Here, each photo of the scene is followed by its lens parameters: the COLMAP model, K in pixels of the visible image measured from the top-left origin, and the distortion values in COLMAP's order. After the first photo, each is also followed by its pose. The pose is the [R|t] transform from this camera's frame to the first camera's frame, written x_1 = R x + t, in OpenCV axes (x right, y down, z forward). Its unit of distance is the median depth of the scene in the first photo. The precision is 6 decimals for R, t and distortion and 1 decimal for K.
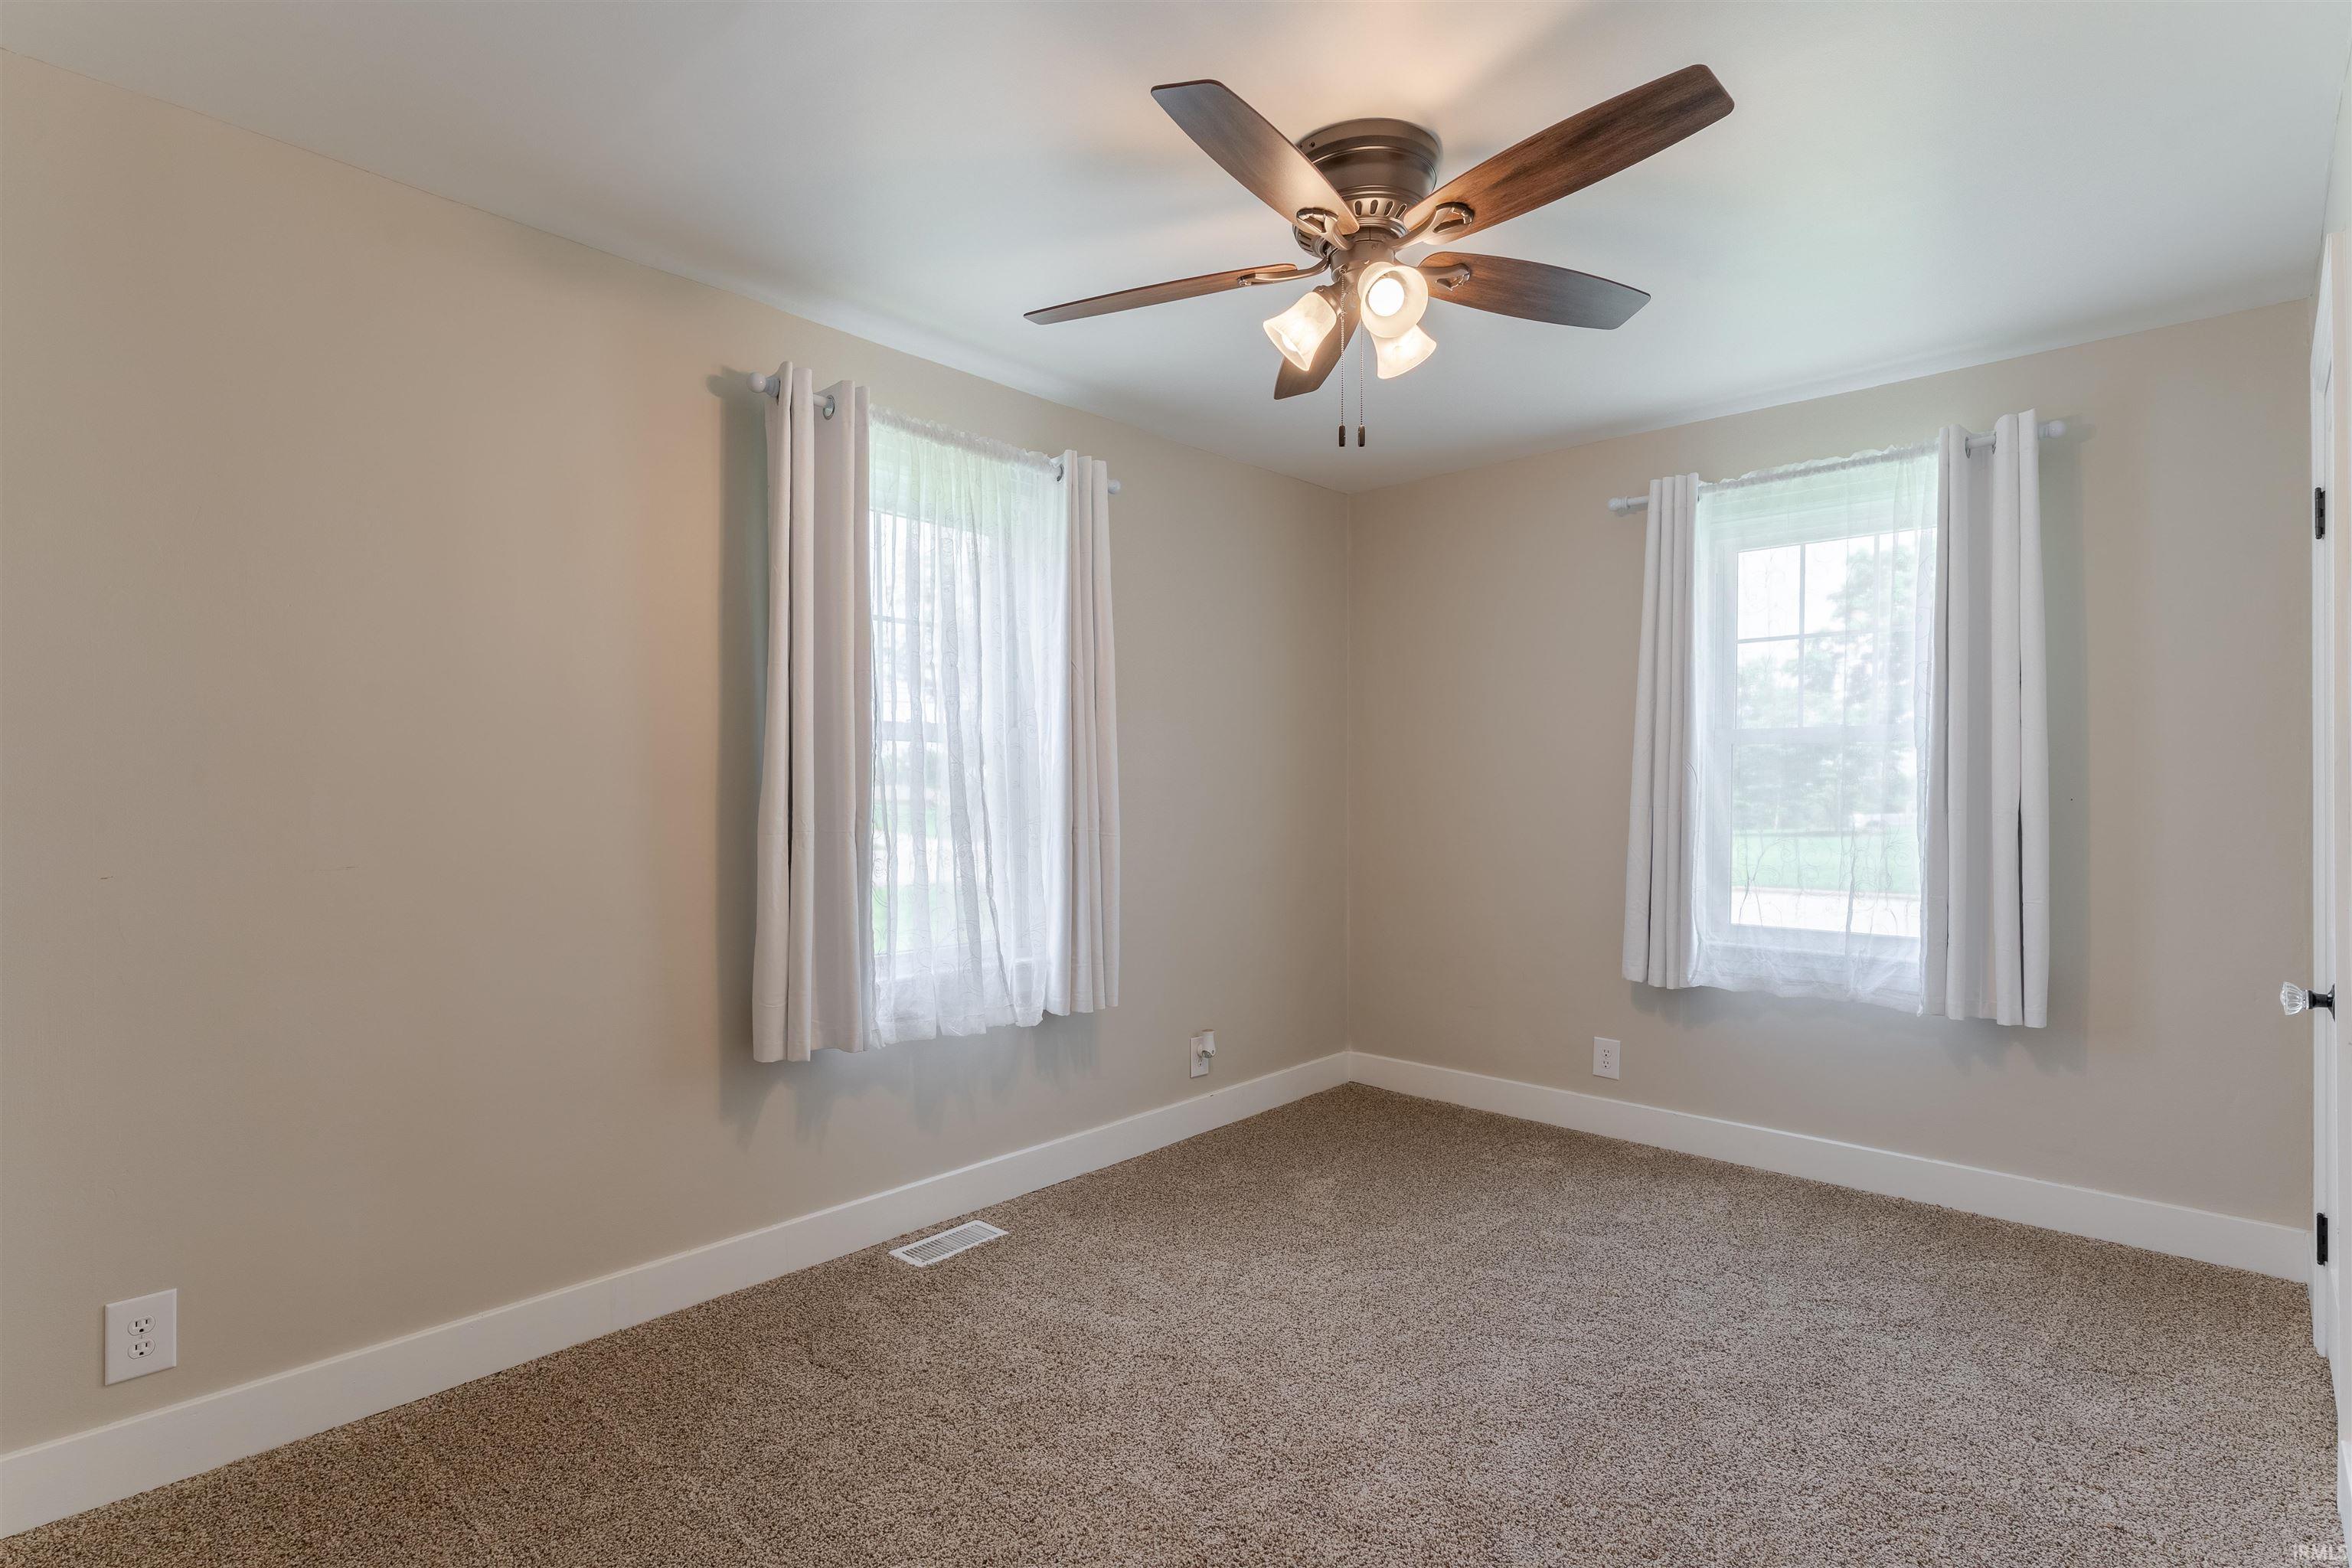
lens RADIAL K [[1135.4, 0, 1170.6], [0, 1135.4, 799.0], [0, 0, 1]] dist [0.002949, -0.002141]
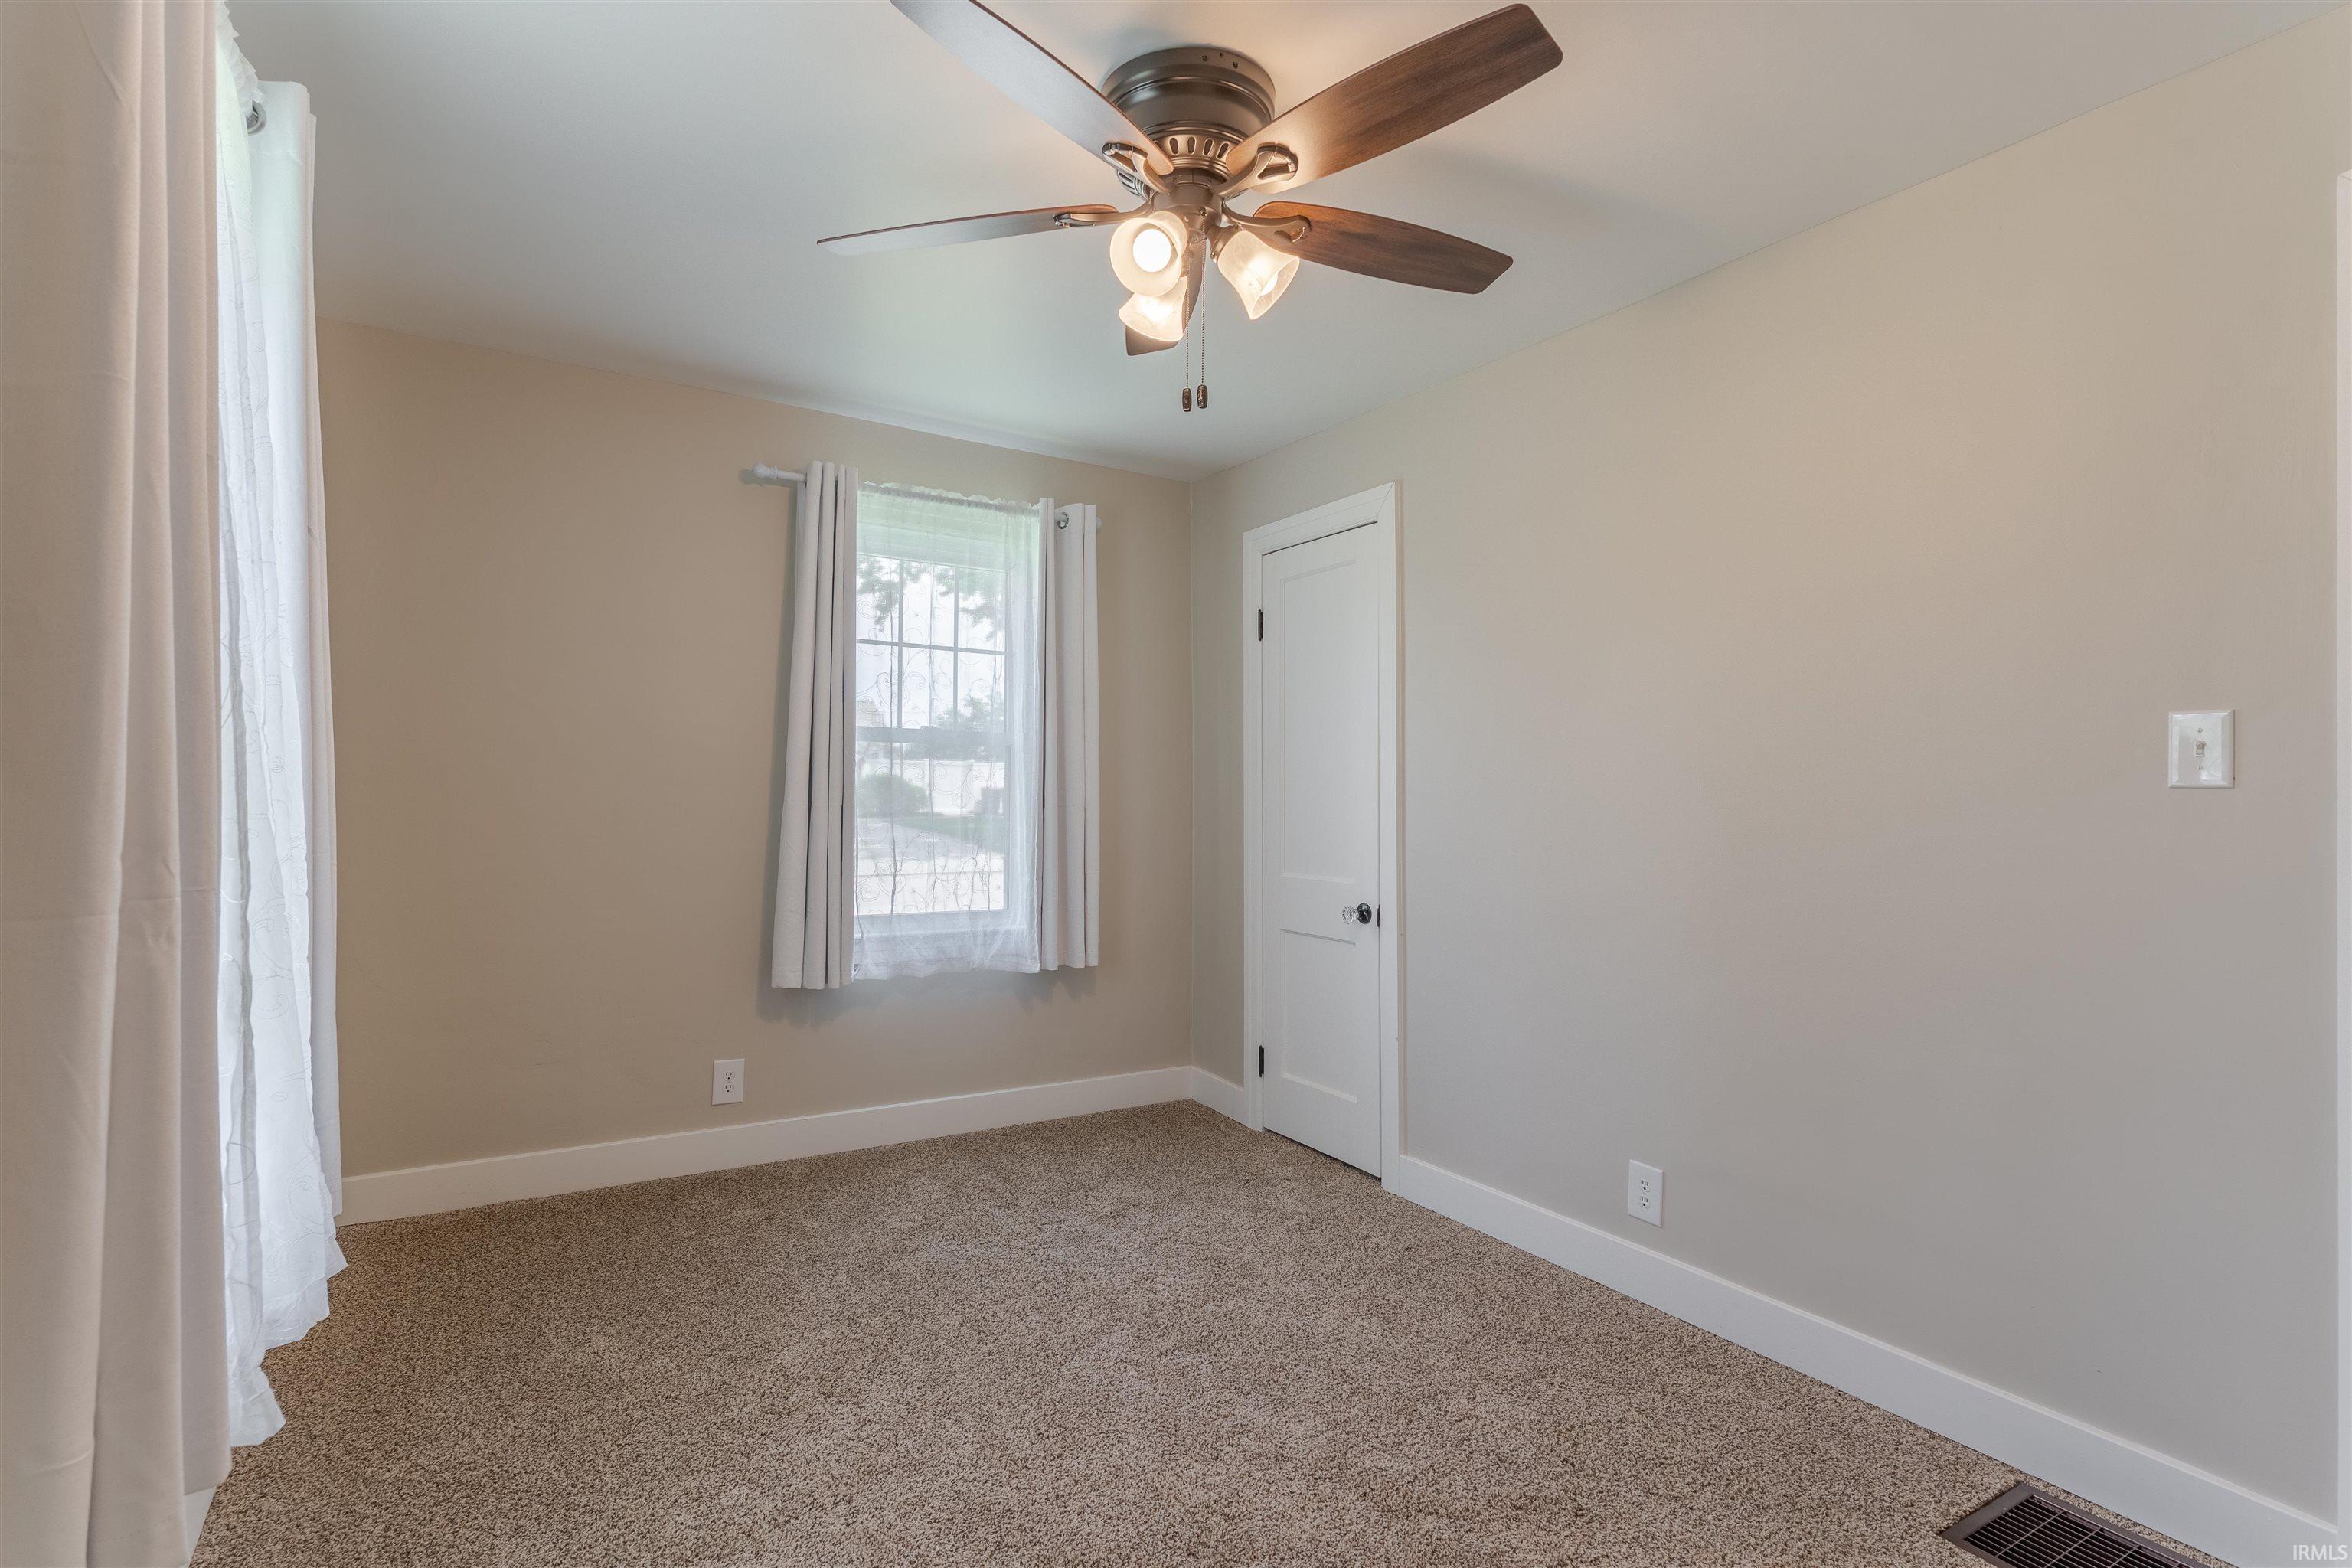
lens RADIAL K [[1135.4, 0, 1171.6], [0, 1135.4, 790.2], [0, 0, 1]] dist [0.002949, -0.002141]
pose [[0.270079, 0.003727, 0.962831, -0.452894], [-0.008820, 0.999960, -0.001397, -0.004976], [-0.962798, -0.008115, 0.270101, 0.492066]]
